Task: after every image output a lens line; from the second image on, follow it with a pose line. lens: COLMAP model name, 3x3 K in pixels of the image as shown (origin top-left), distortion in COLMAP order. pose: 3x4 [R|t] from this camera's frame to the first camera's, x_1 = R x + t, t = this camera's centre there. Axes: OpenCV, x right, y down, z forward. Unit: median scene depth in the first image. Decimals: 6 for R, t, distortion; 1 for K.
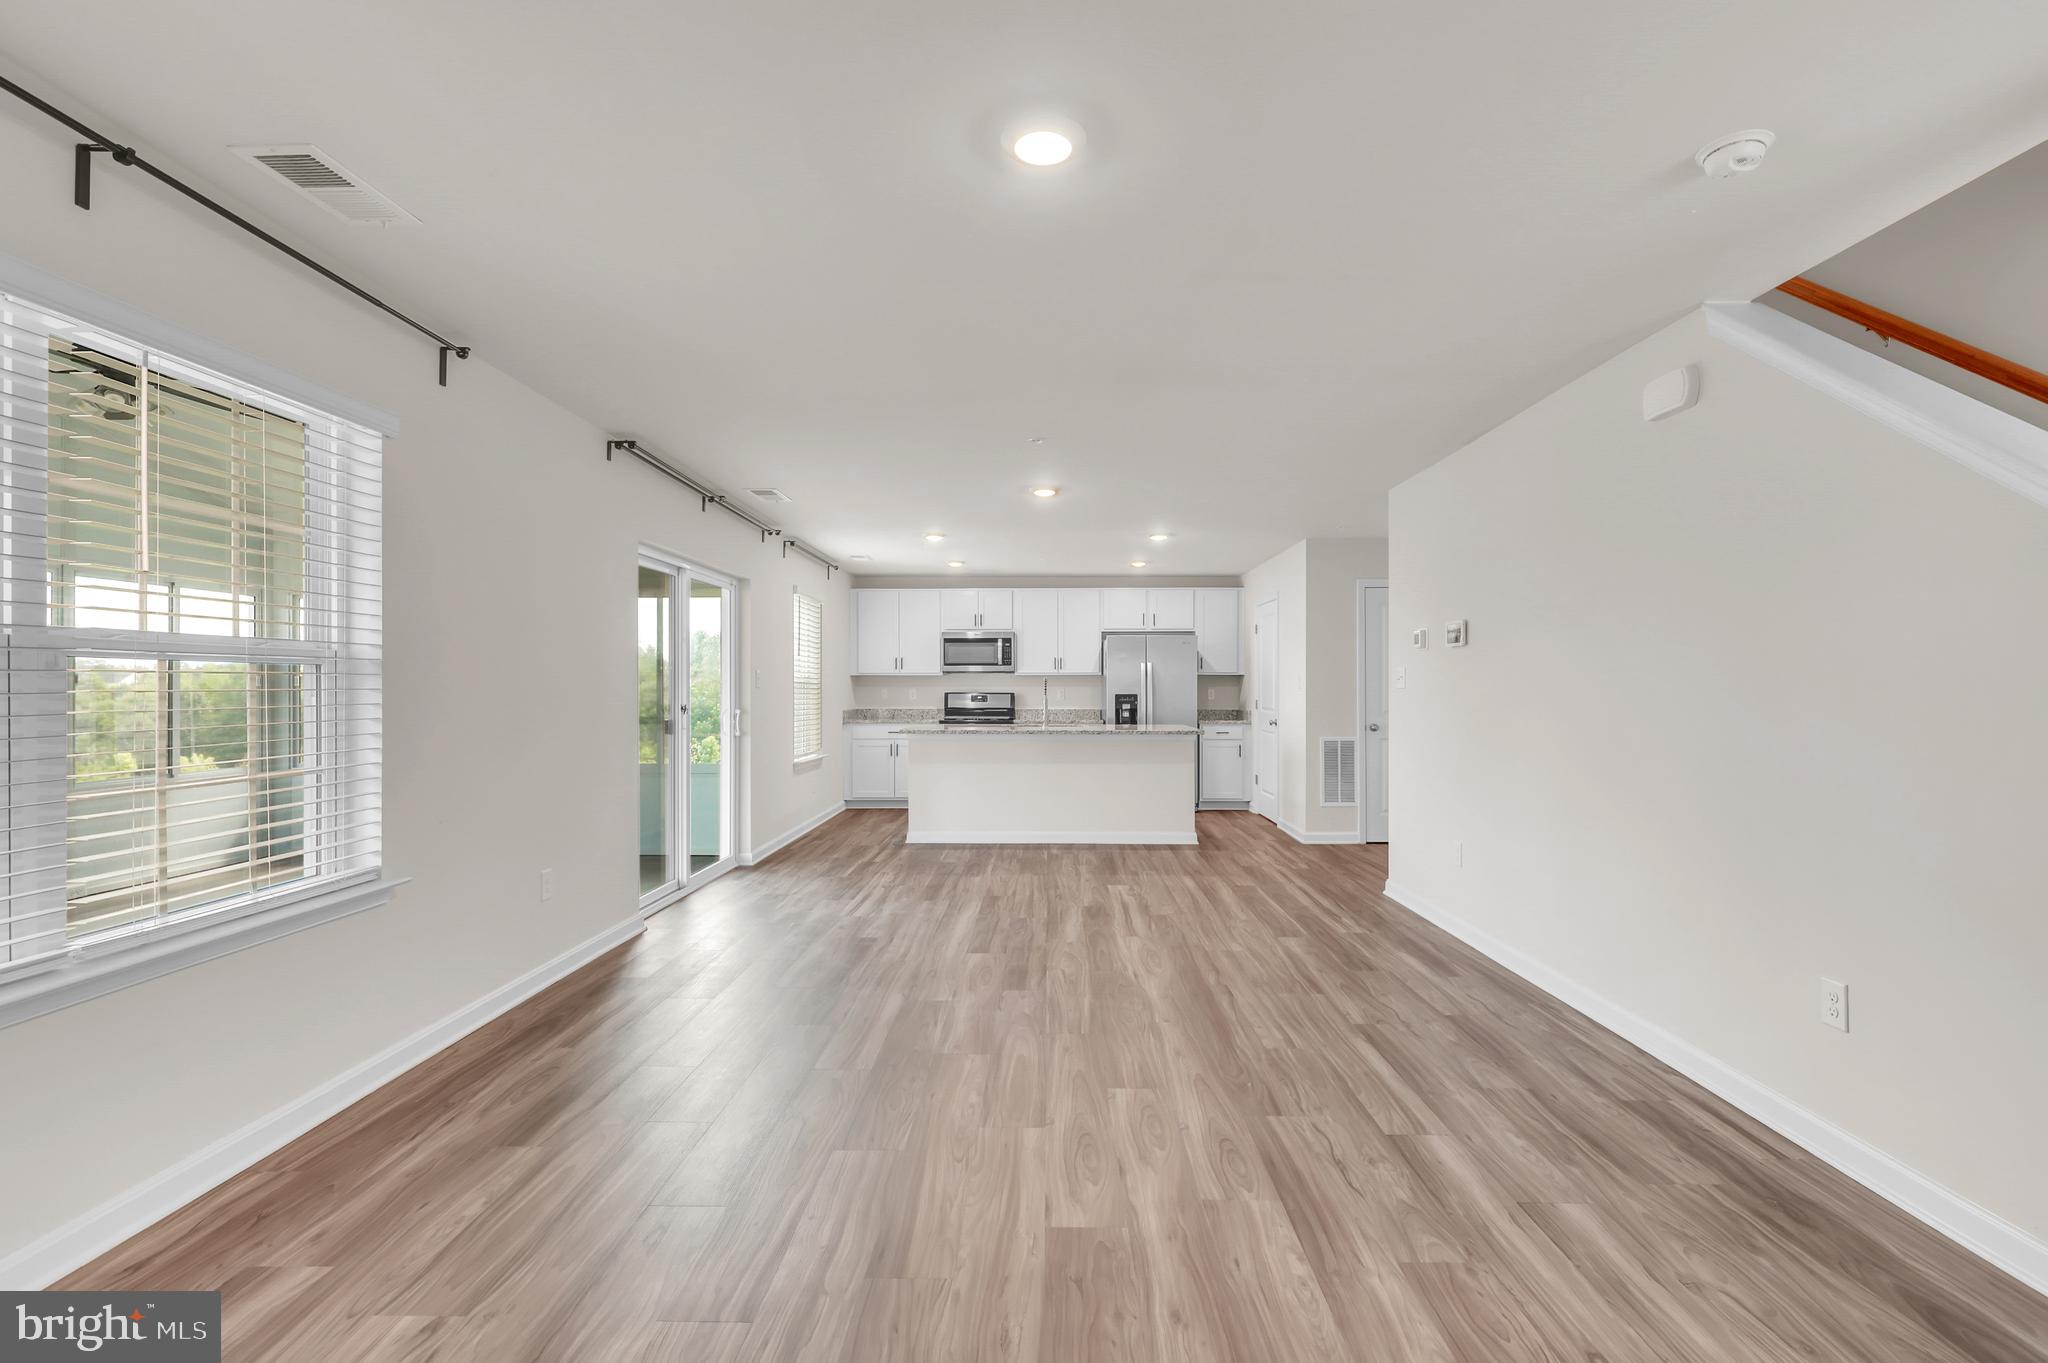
lens RADIAL K [[939.6, 0, 1027.2], [0, 939.6, 685.6], [0, 0, 1]] dist [0.000524, -0.000537]
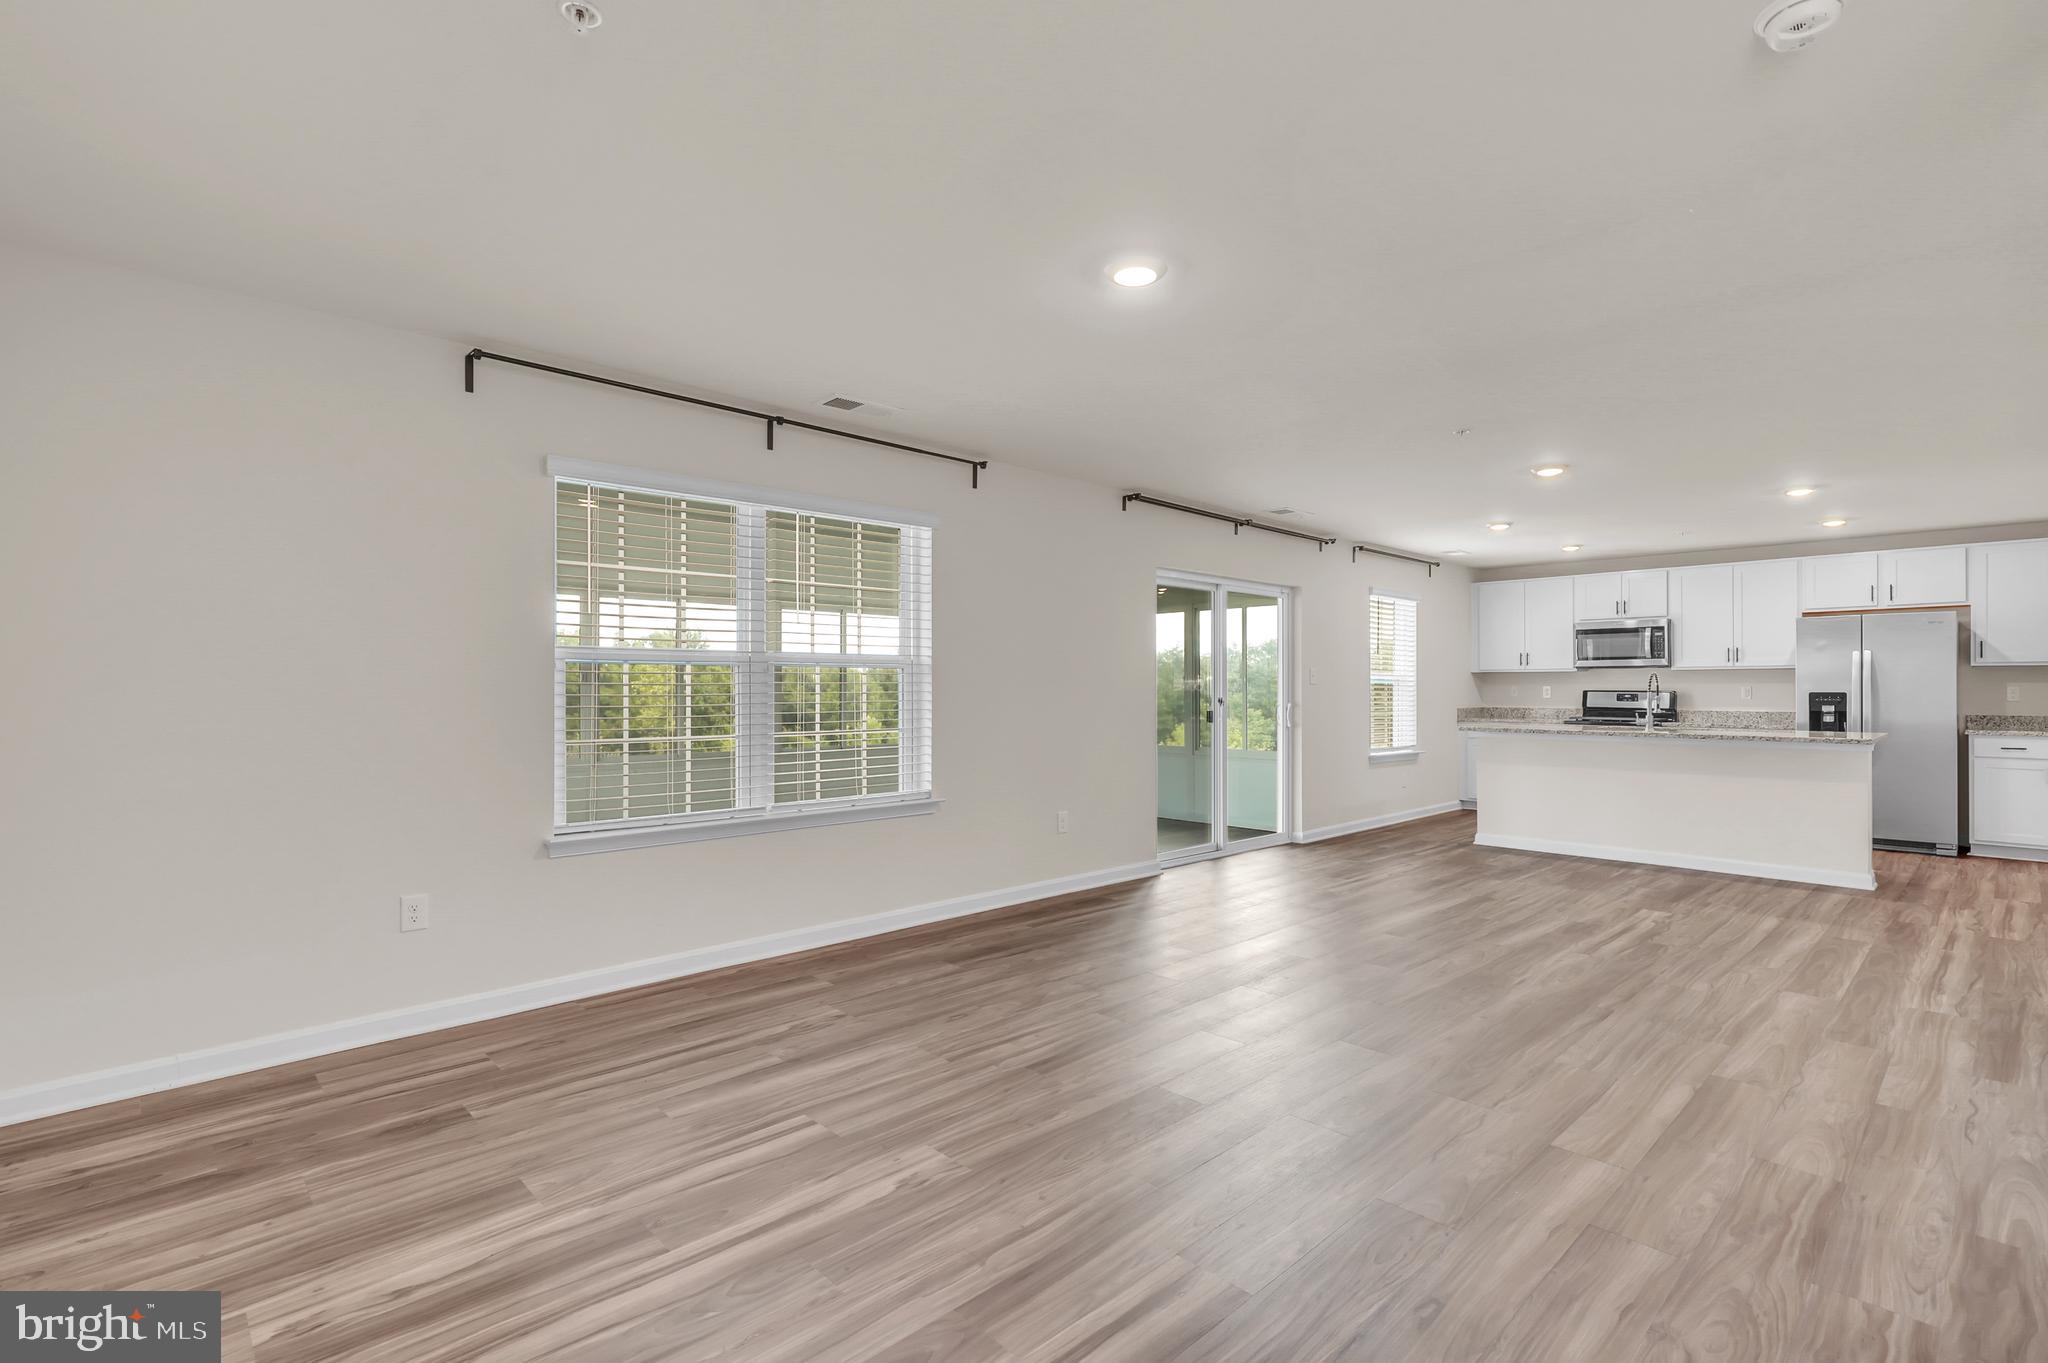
lens RADIAL K [[939.6, 0, 1027.2], [0, 939.6, 685.6], [0, 0, 1]] dist [0.000524, -0.000537]
pose [[0.704221, -0.001751, -0.709978, 0.310046], [0.001380, 0.999998, -0.001098, 0.005594], [0.709979, -0.000206, 0.704223, -0.021520]]
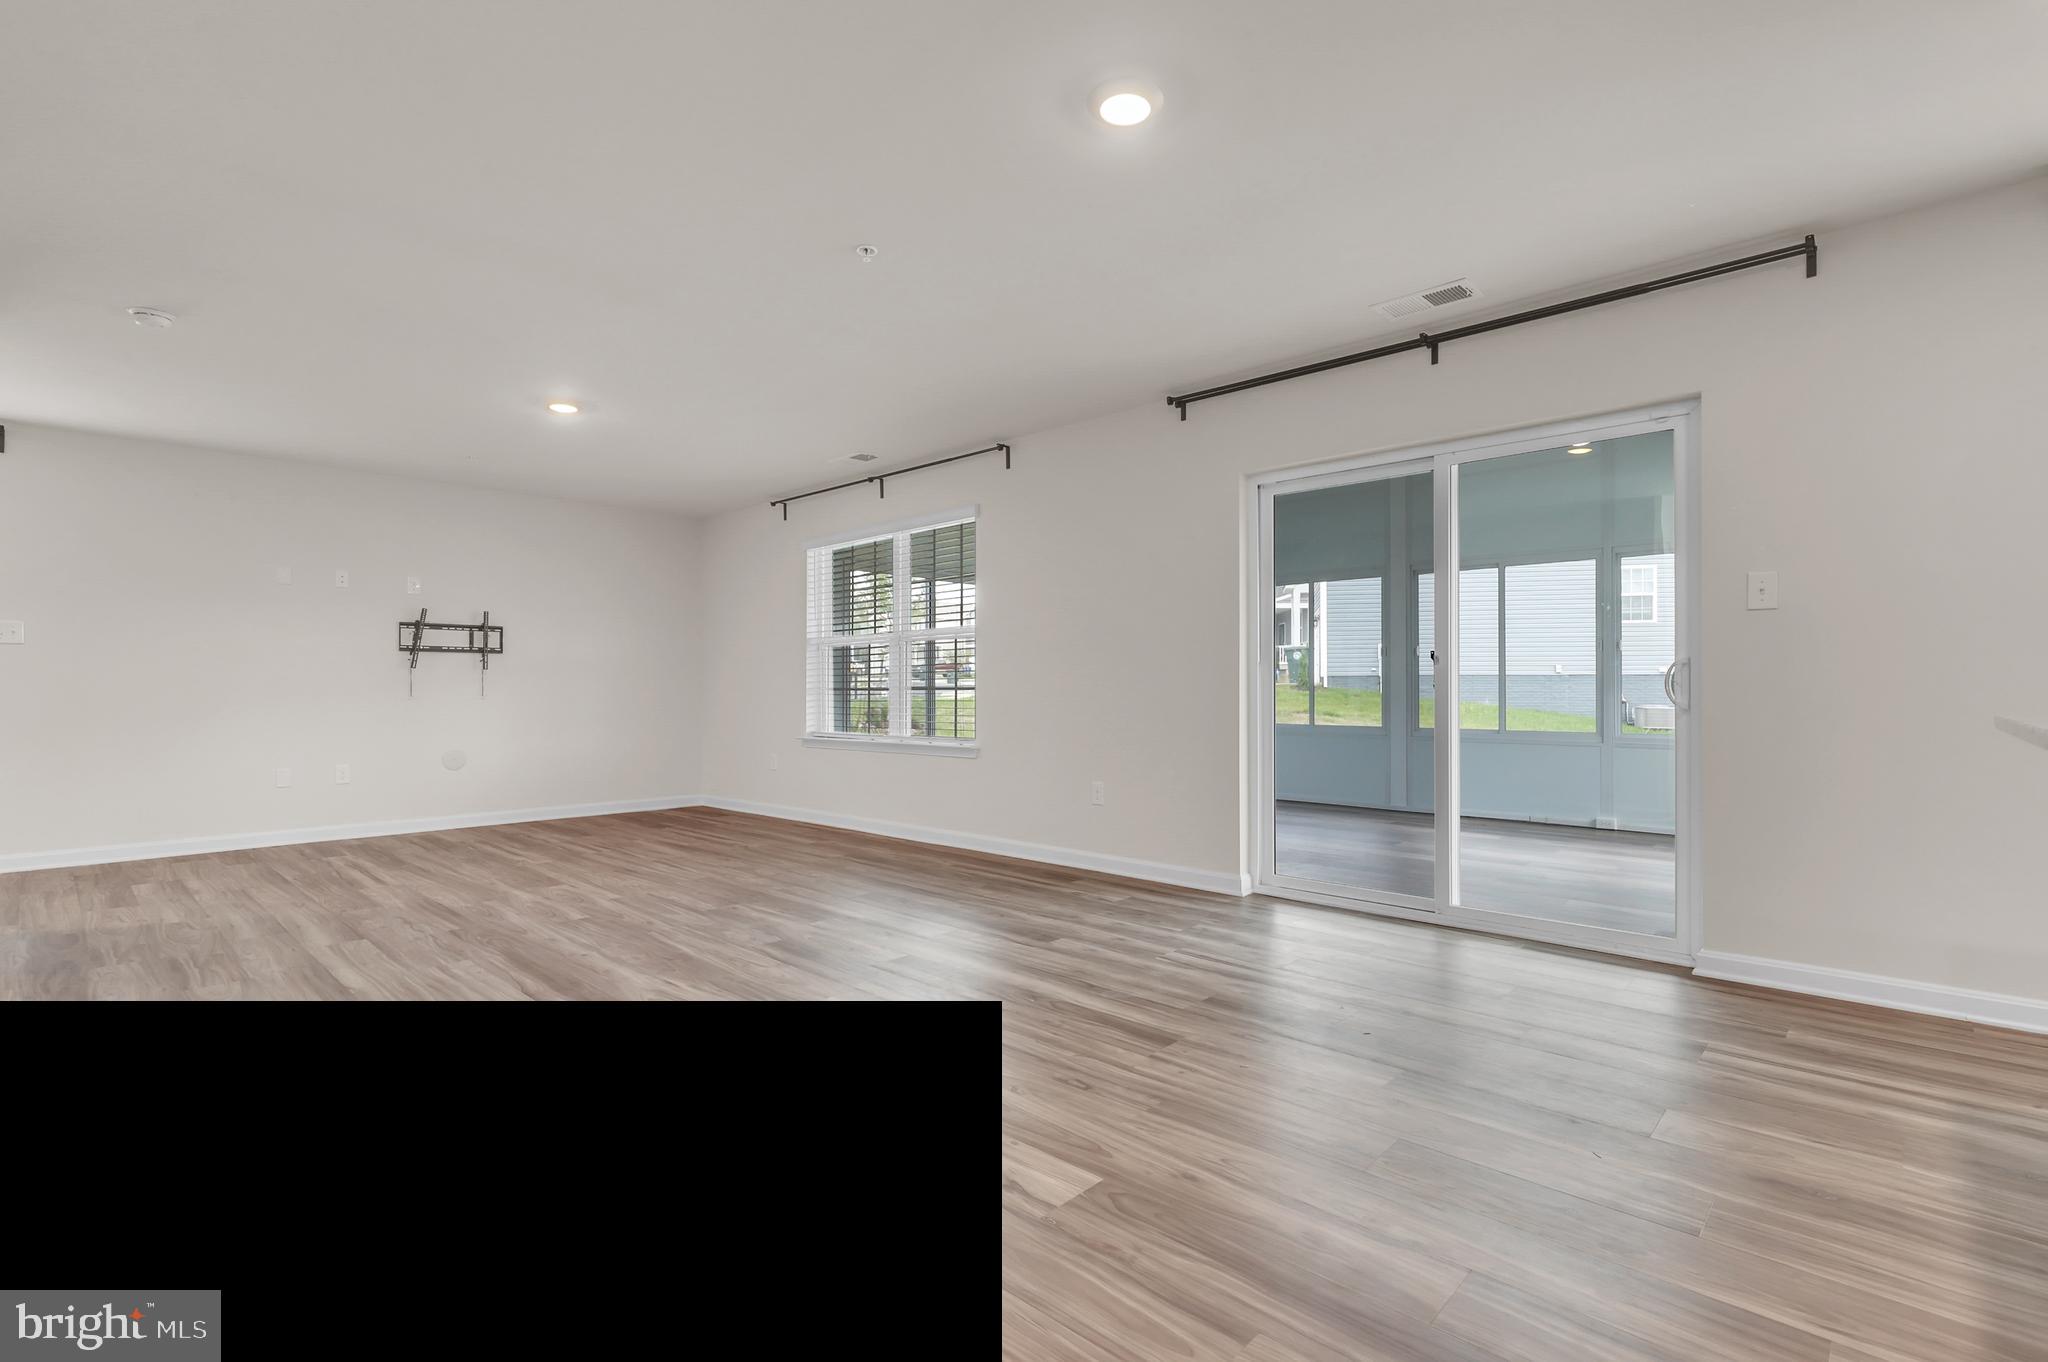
lens RADIAL K [[935.5, 0, 1035.8], [0, 935.5, 685.5], [0, 0, 1]] dist [0.001256, -0.000005]
pose [[-0.665463, -0.001234, -0.746430, 0.346759], [0.004357, 0.999975, -0.005538, 0.047516], [0.746418, -0.006937, -0.665441, 1.227581]]
